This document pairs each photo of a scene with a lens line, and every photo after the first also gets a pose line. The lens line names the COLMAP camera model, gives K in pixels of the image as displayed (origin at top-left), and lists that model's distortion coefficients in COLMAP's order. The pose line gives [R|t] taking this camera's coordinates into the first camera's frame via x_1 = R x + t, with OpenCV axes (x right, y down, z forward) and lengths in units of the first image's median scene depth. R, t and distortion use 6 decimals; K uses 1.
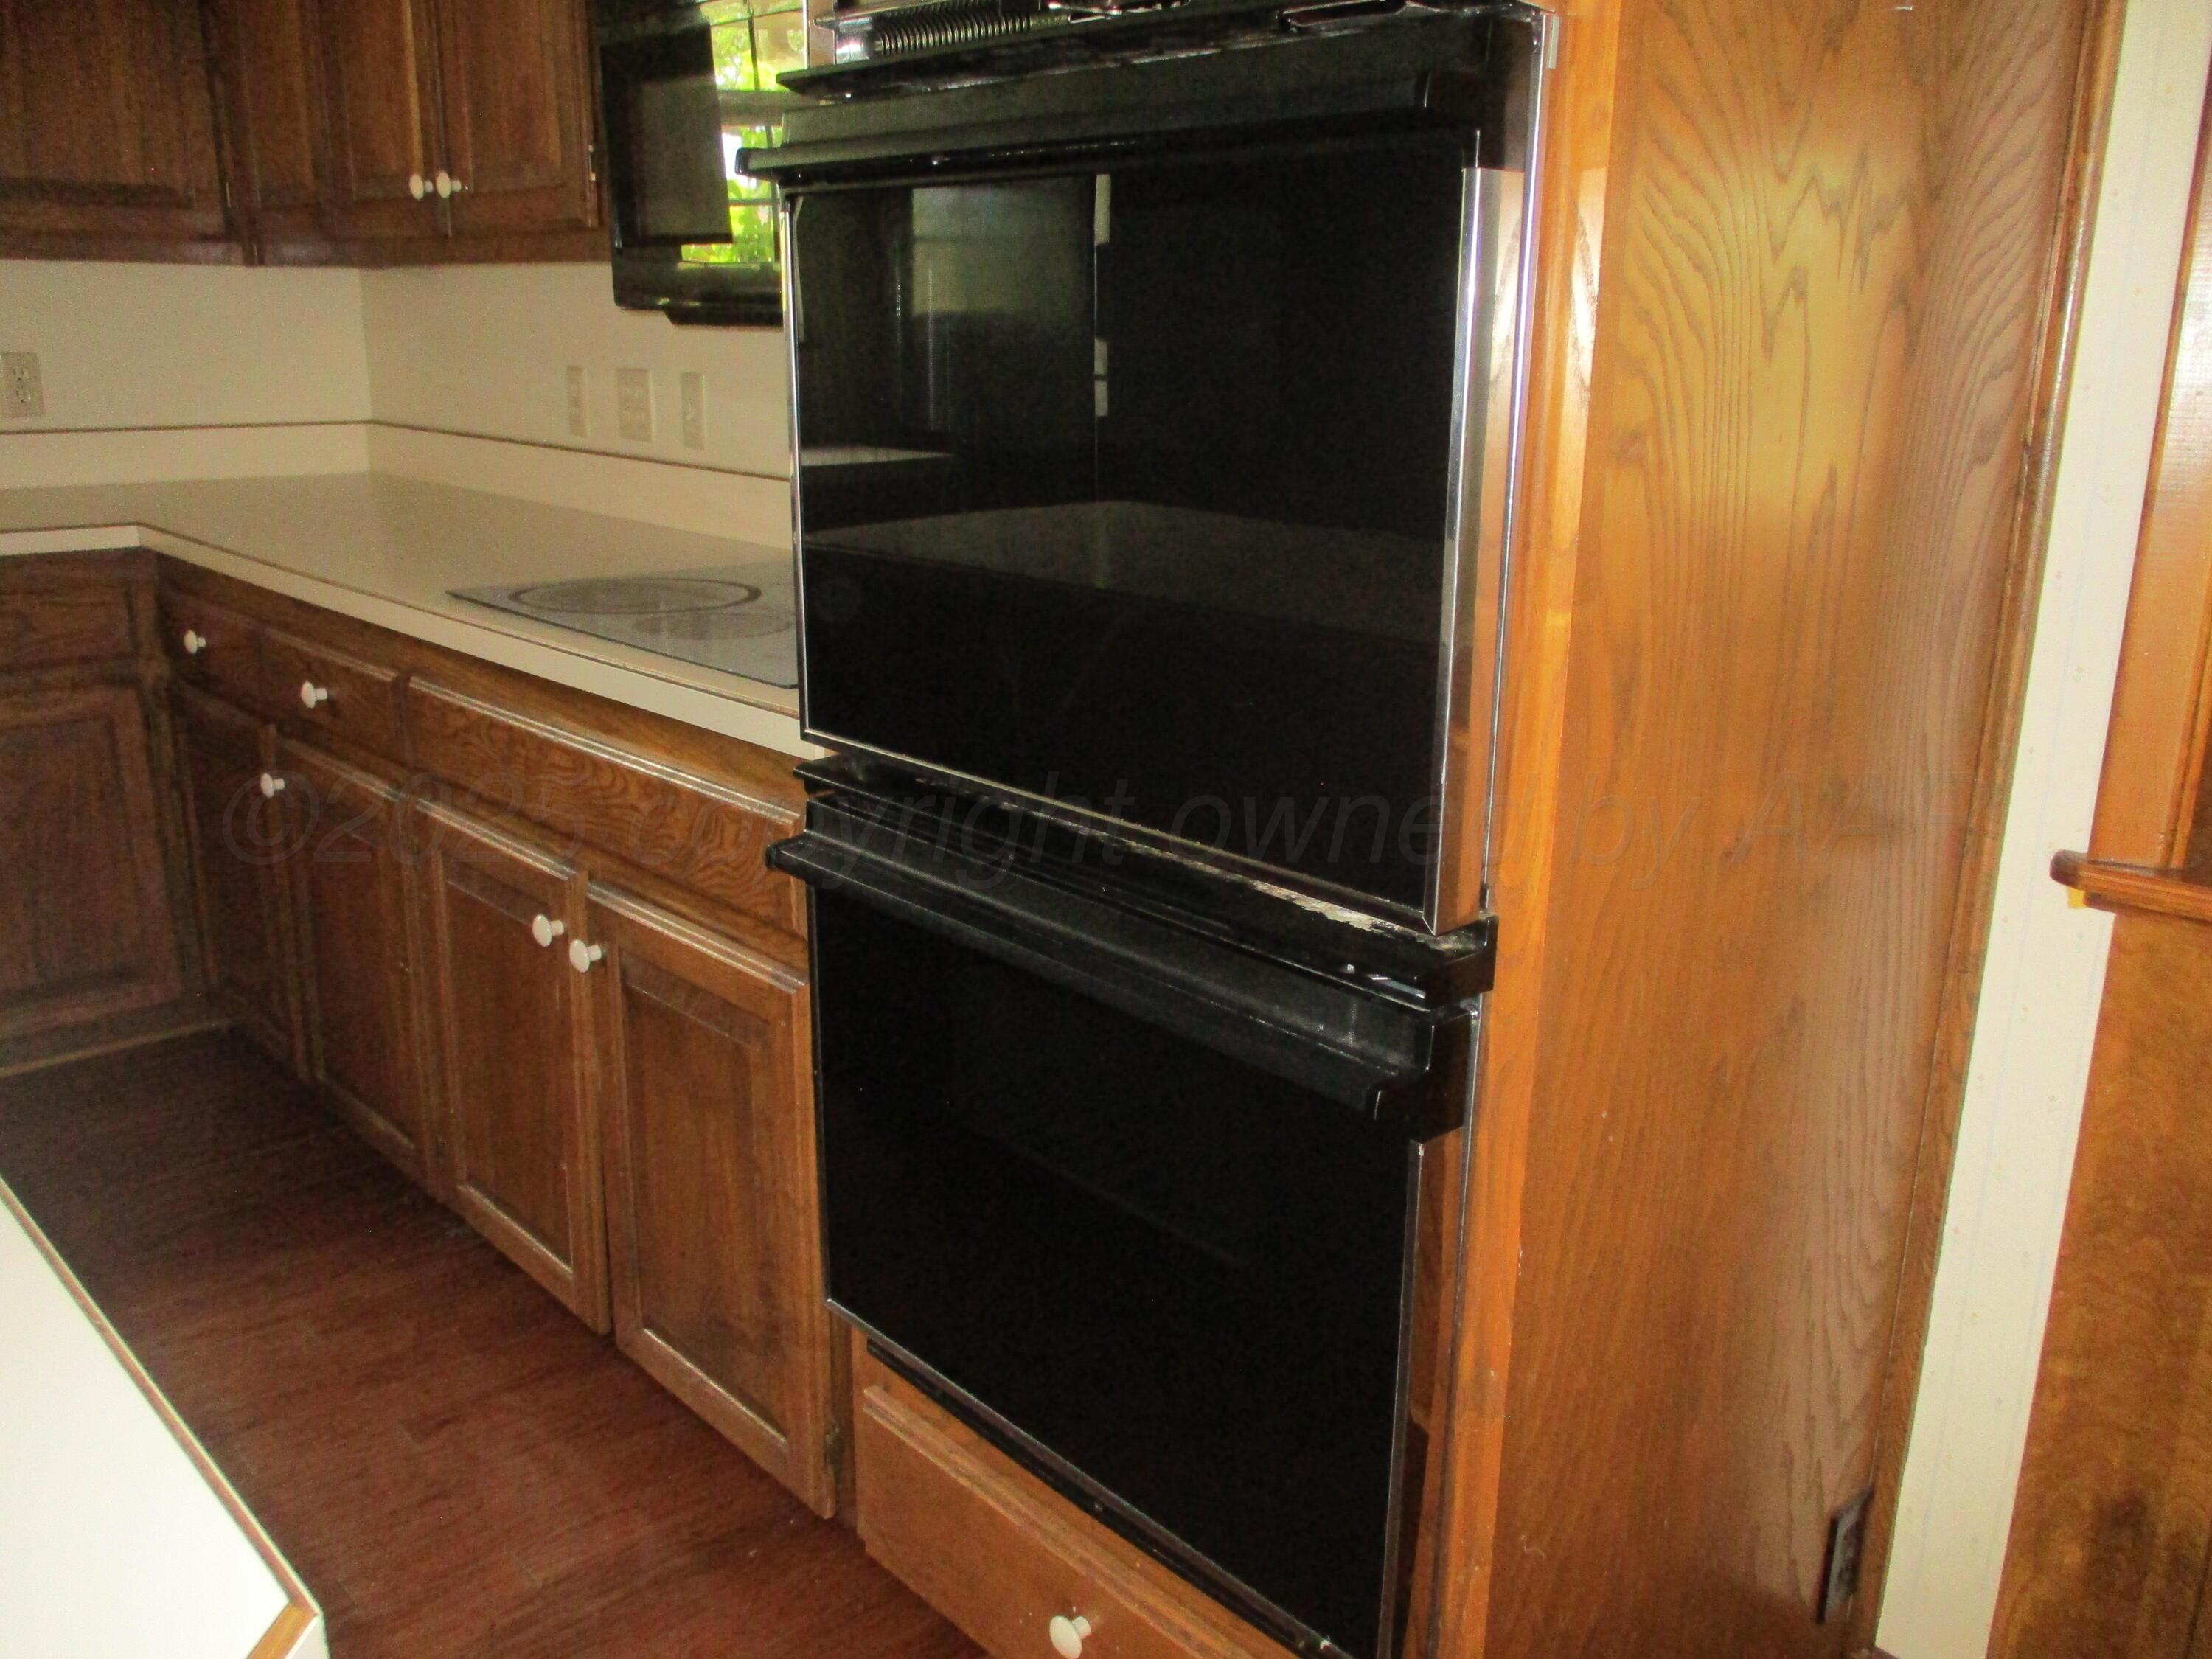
lens RADIAL K [[1815.2, 0, 1142.6], [0, 1815.2, 856.3], [0, 0, 1]] dist [-0.040346, 0.018864]
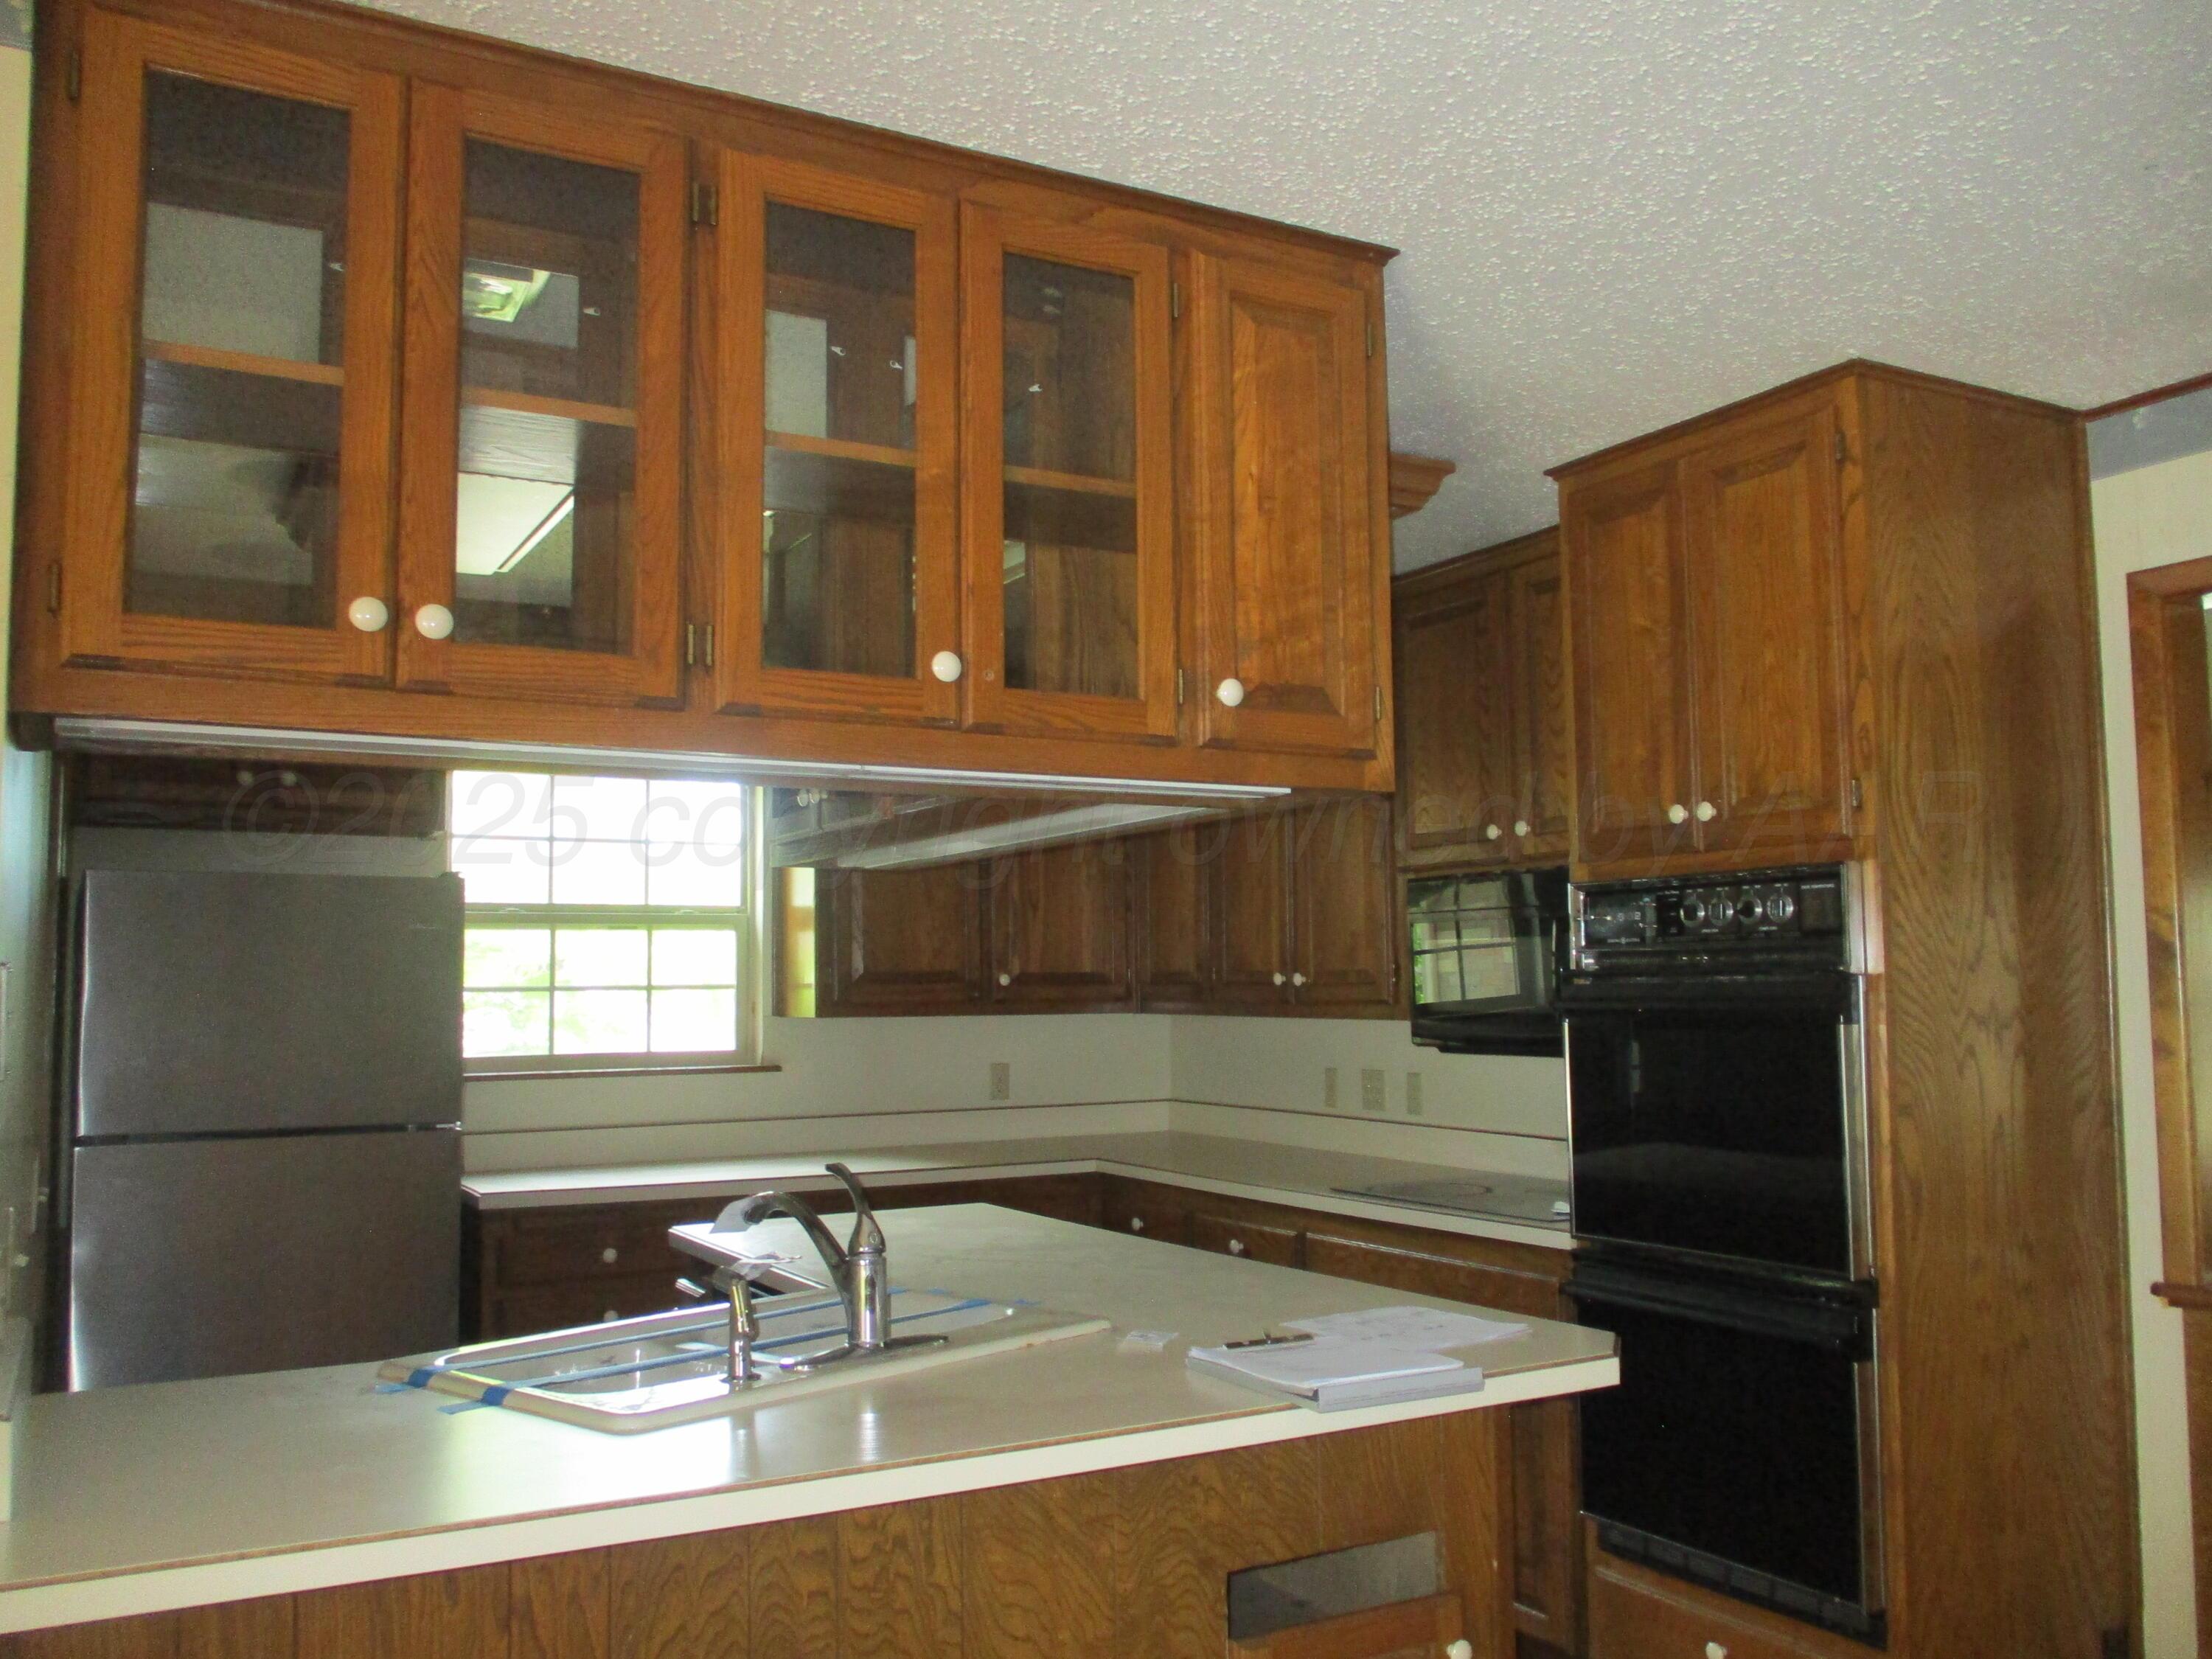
lens RADIAL K [[1815.2, 0, 1142.6], [0, 1815.2, 856.3], [0, 0, 1]] dist [-0.040346, 0.018864]
pose [[0.970593, -0.043120, -0.236834, -0.147000], [-0.043977, 0.935510, -0.350553, 0.306545], [0.236676, 0.350659, 0.906103, -1.366055]]
